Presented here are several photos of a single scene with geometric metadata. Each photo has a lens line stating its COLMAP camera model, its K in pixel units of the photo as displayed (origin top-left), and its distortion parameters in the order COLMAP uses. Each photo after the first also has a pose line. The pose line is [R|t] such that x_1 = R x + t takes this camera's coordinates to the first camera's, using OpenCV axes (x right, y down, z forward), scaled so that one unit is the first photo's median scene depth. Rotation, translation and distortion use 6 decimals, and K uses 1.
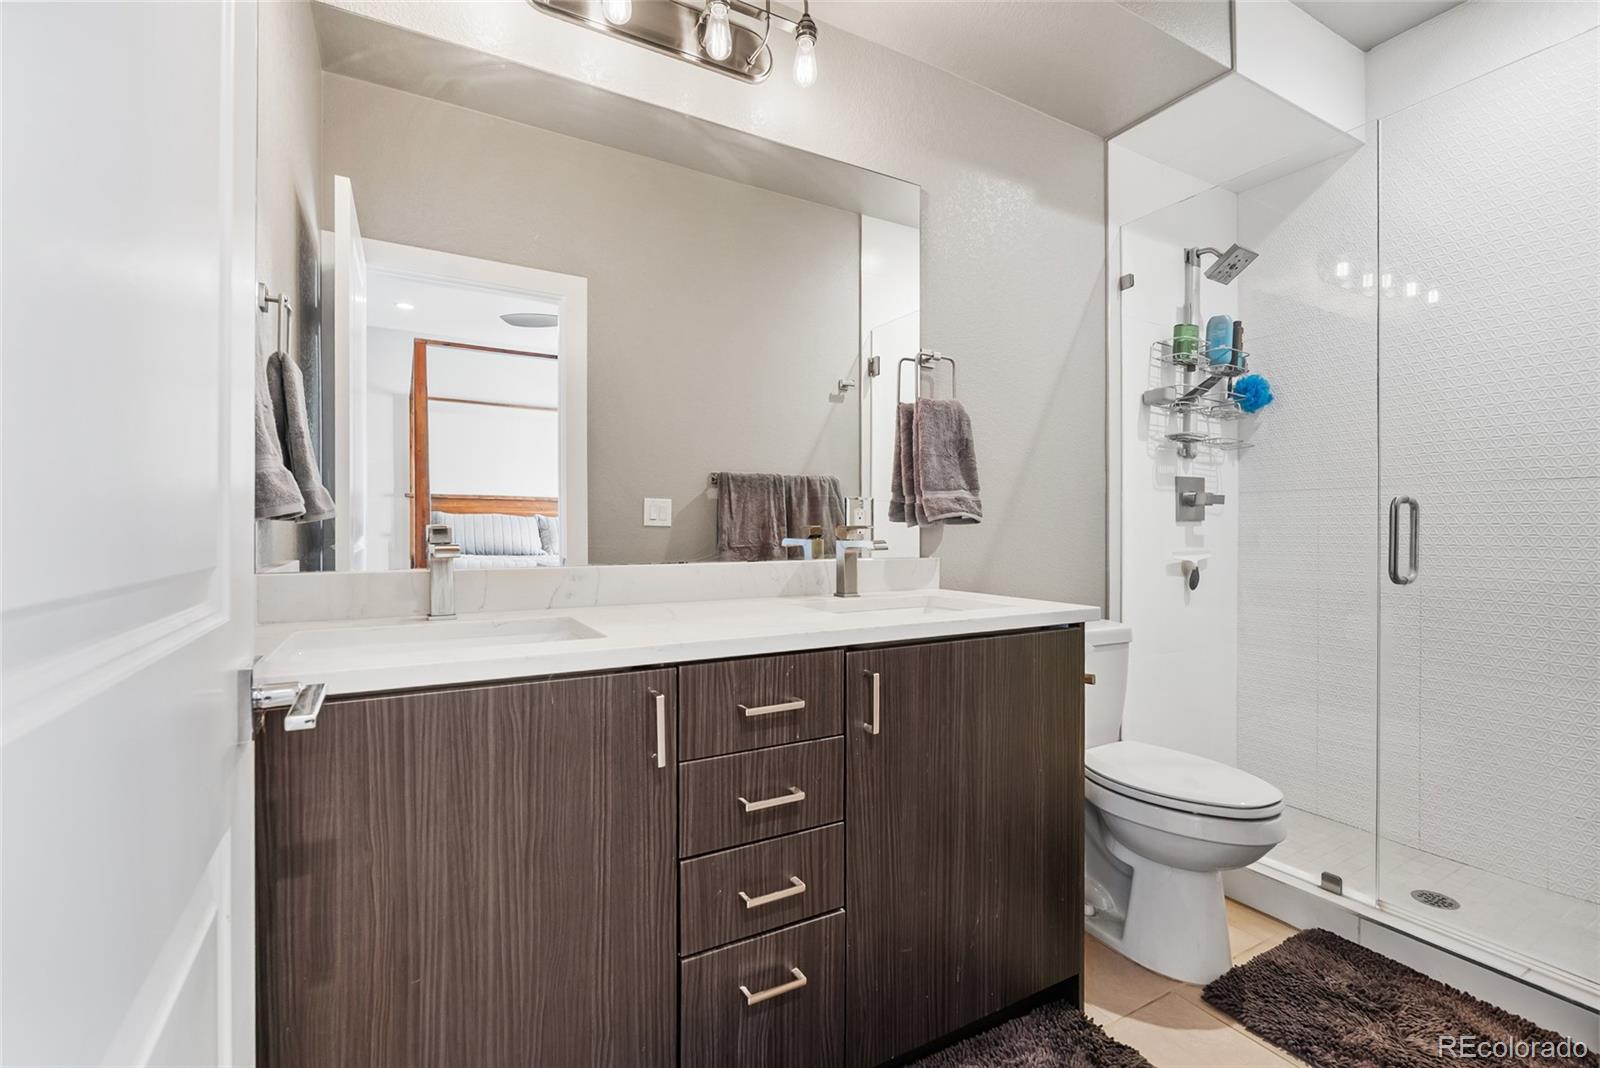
lens RADIAL K [[716.6, 0, 805.9], [0, 716.6, 530.6], [0, 0, 1]] dist [-0.007150, 0.000079]
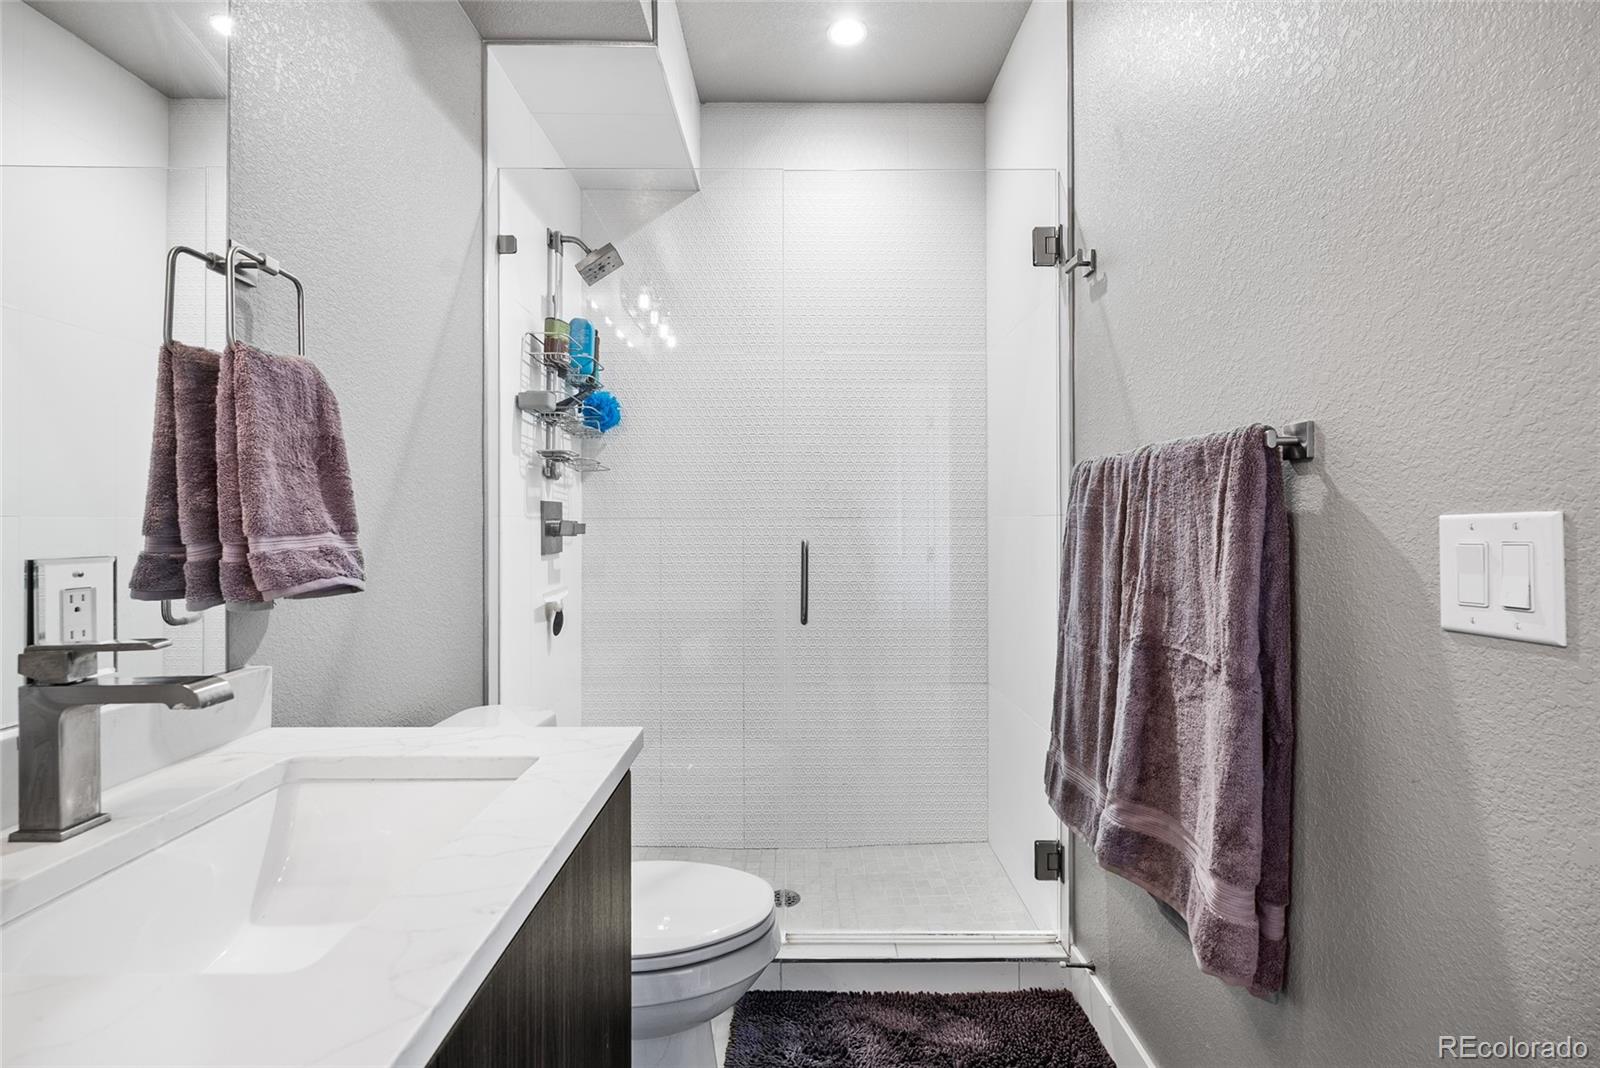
lens RADIAL K [[716.6, 0, 800.2], [0, 716.6, 522.7], [0, 0, 1]] dist [-0.007150, 0.000079]
pose [[0.487476, 0.001145, 0.873135, -0.070654], [0.000992, 0.999998, -0.001865, -0.060689], [-0.873136, 0.001775, 0.487474, 0.423932]]
